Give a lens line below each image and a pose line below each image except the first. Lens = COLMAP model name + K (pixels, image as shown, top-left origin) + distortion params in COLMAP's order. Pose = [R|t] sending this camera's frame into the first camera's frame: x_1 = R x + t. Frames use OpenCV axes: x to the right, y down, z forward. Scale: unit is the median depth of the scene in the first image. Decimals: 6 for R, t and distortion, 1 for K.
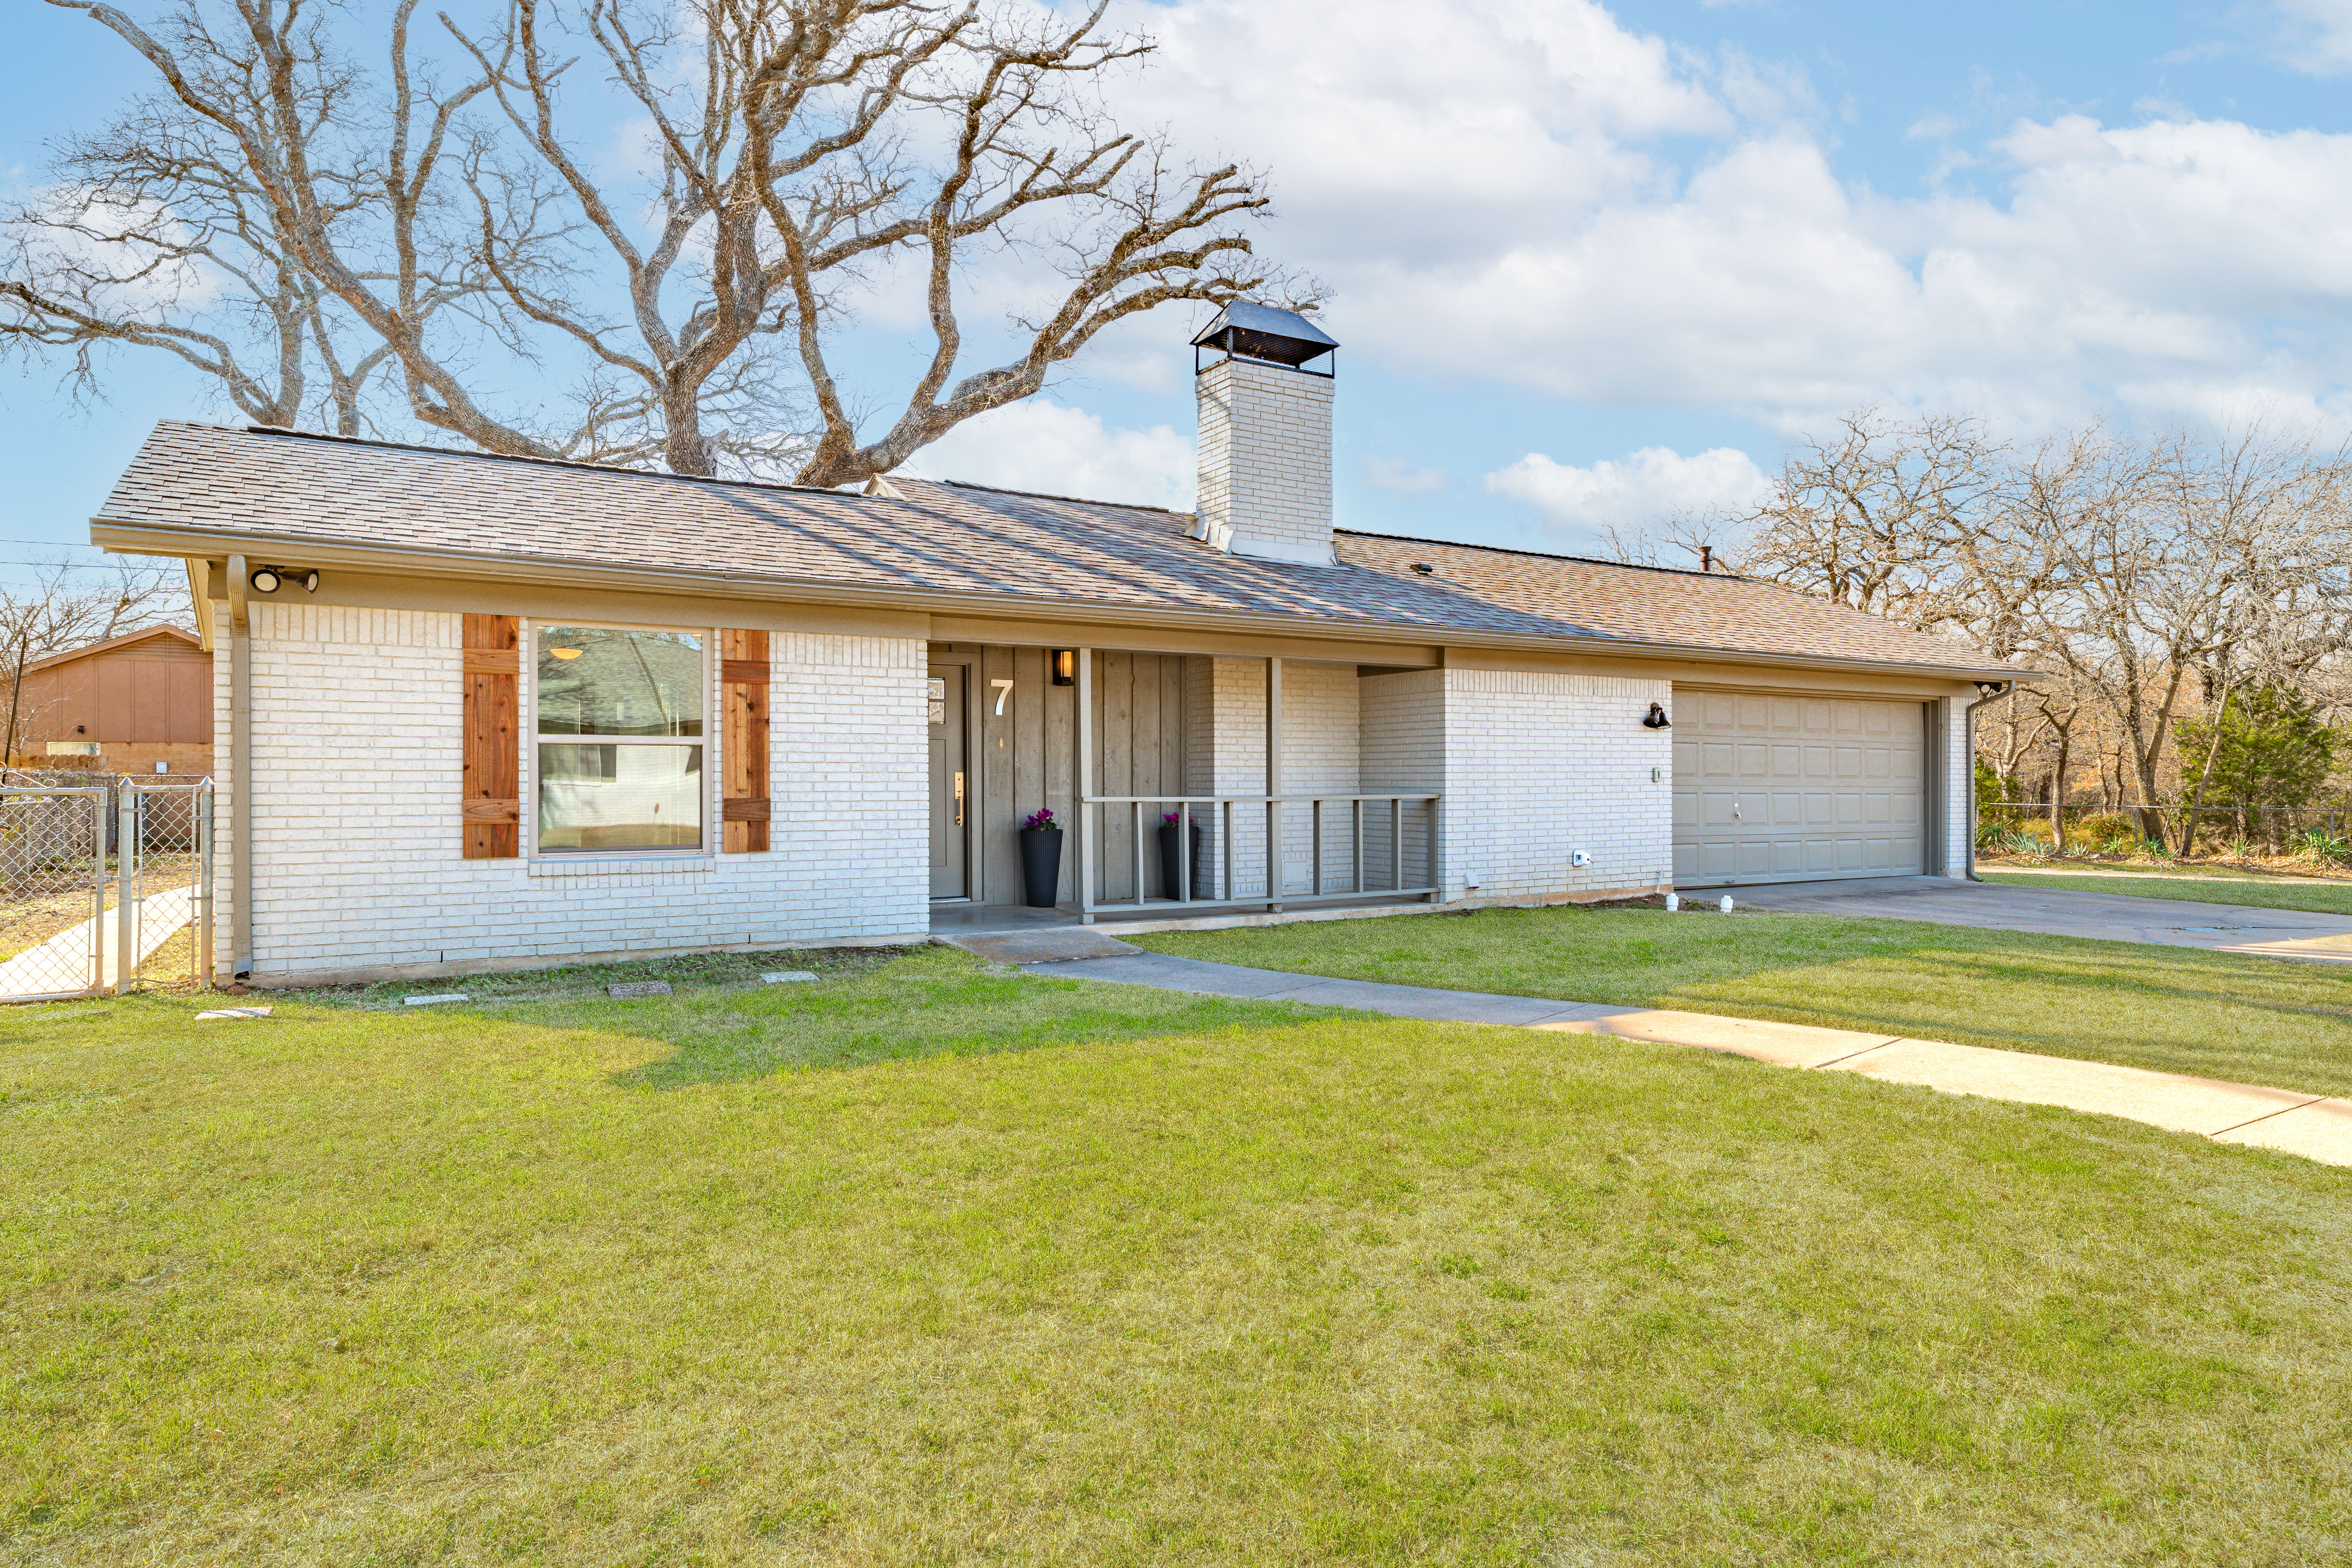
lens RADIAL K [[1388.7, 0, 1103.0], [0, 1388.7, 777.6], [0, 0, 1]] dist [-0.000806, 0.000091]
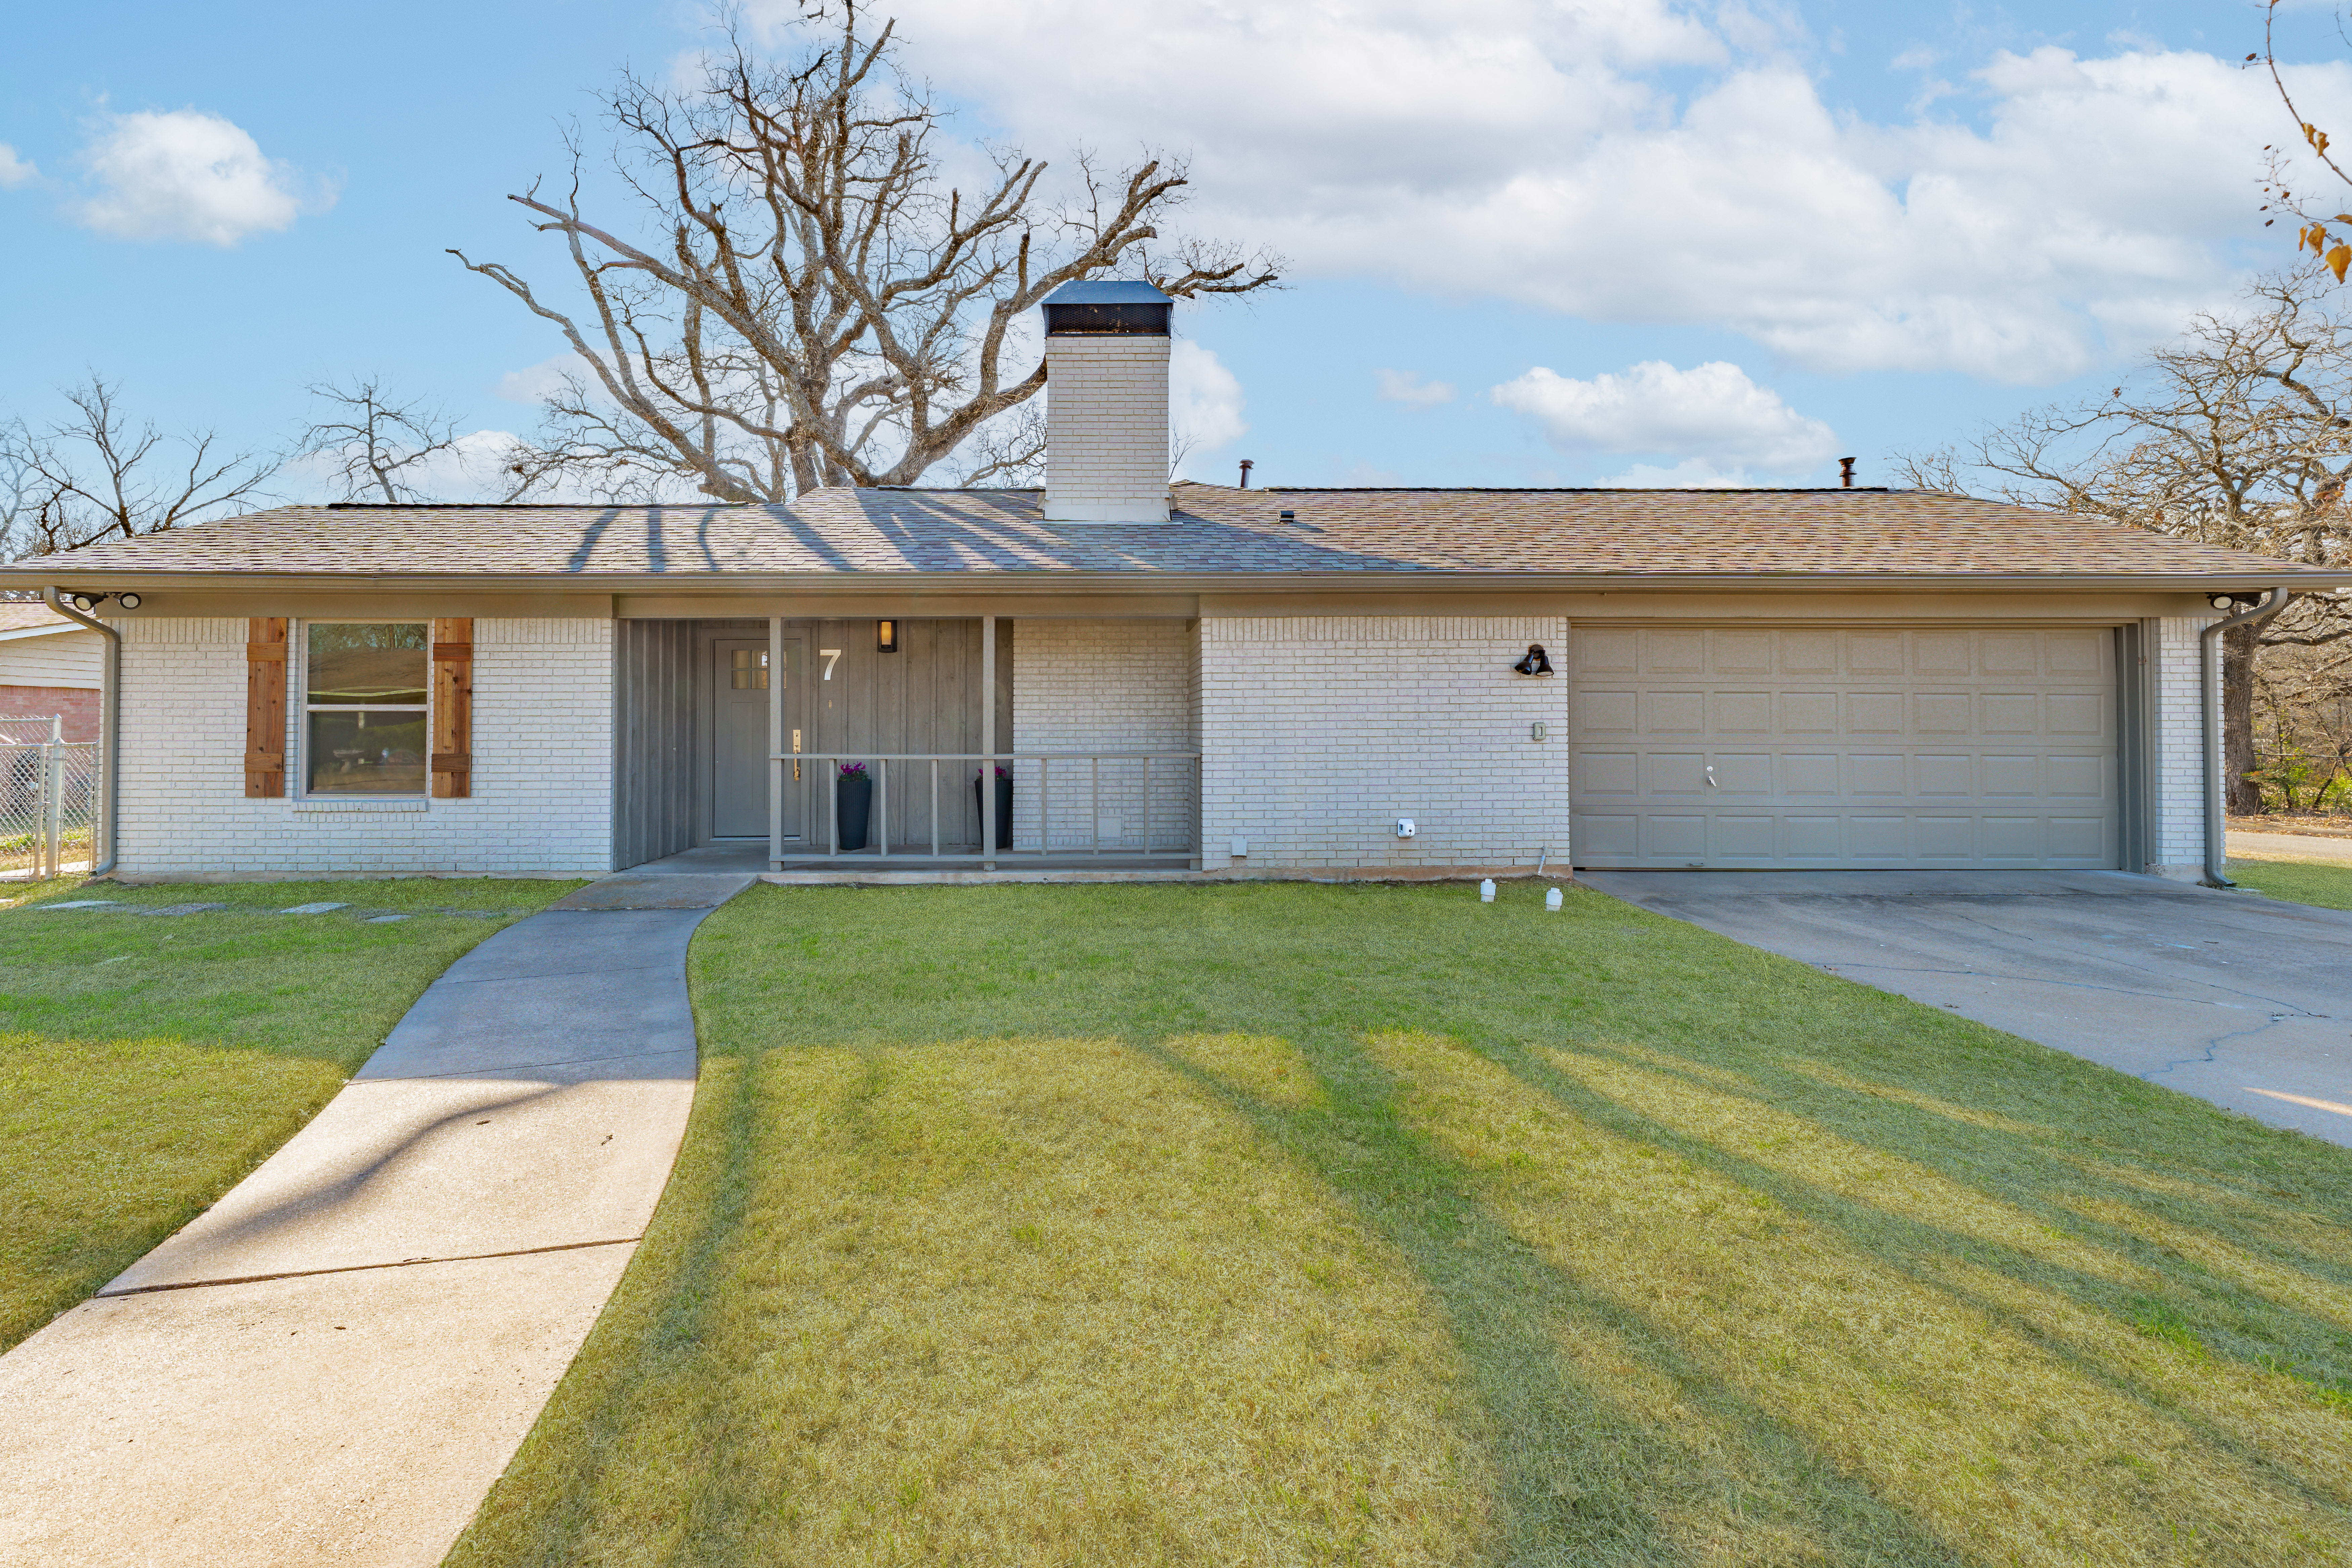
lens RADIAL K [[955.1, 0, 1124.4], [0, 955.1, 705.7], [0, 0, 1]] dist [-0.000692, -0.000171]
pose [[0.866441, -0.012757, -0.499117, 0.596892], [0.002430, 0.999769, -0.021336, -0.007173], [0.499274, 0.017274, 0.866272, 0.486076]]
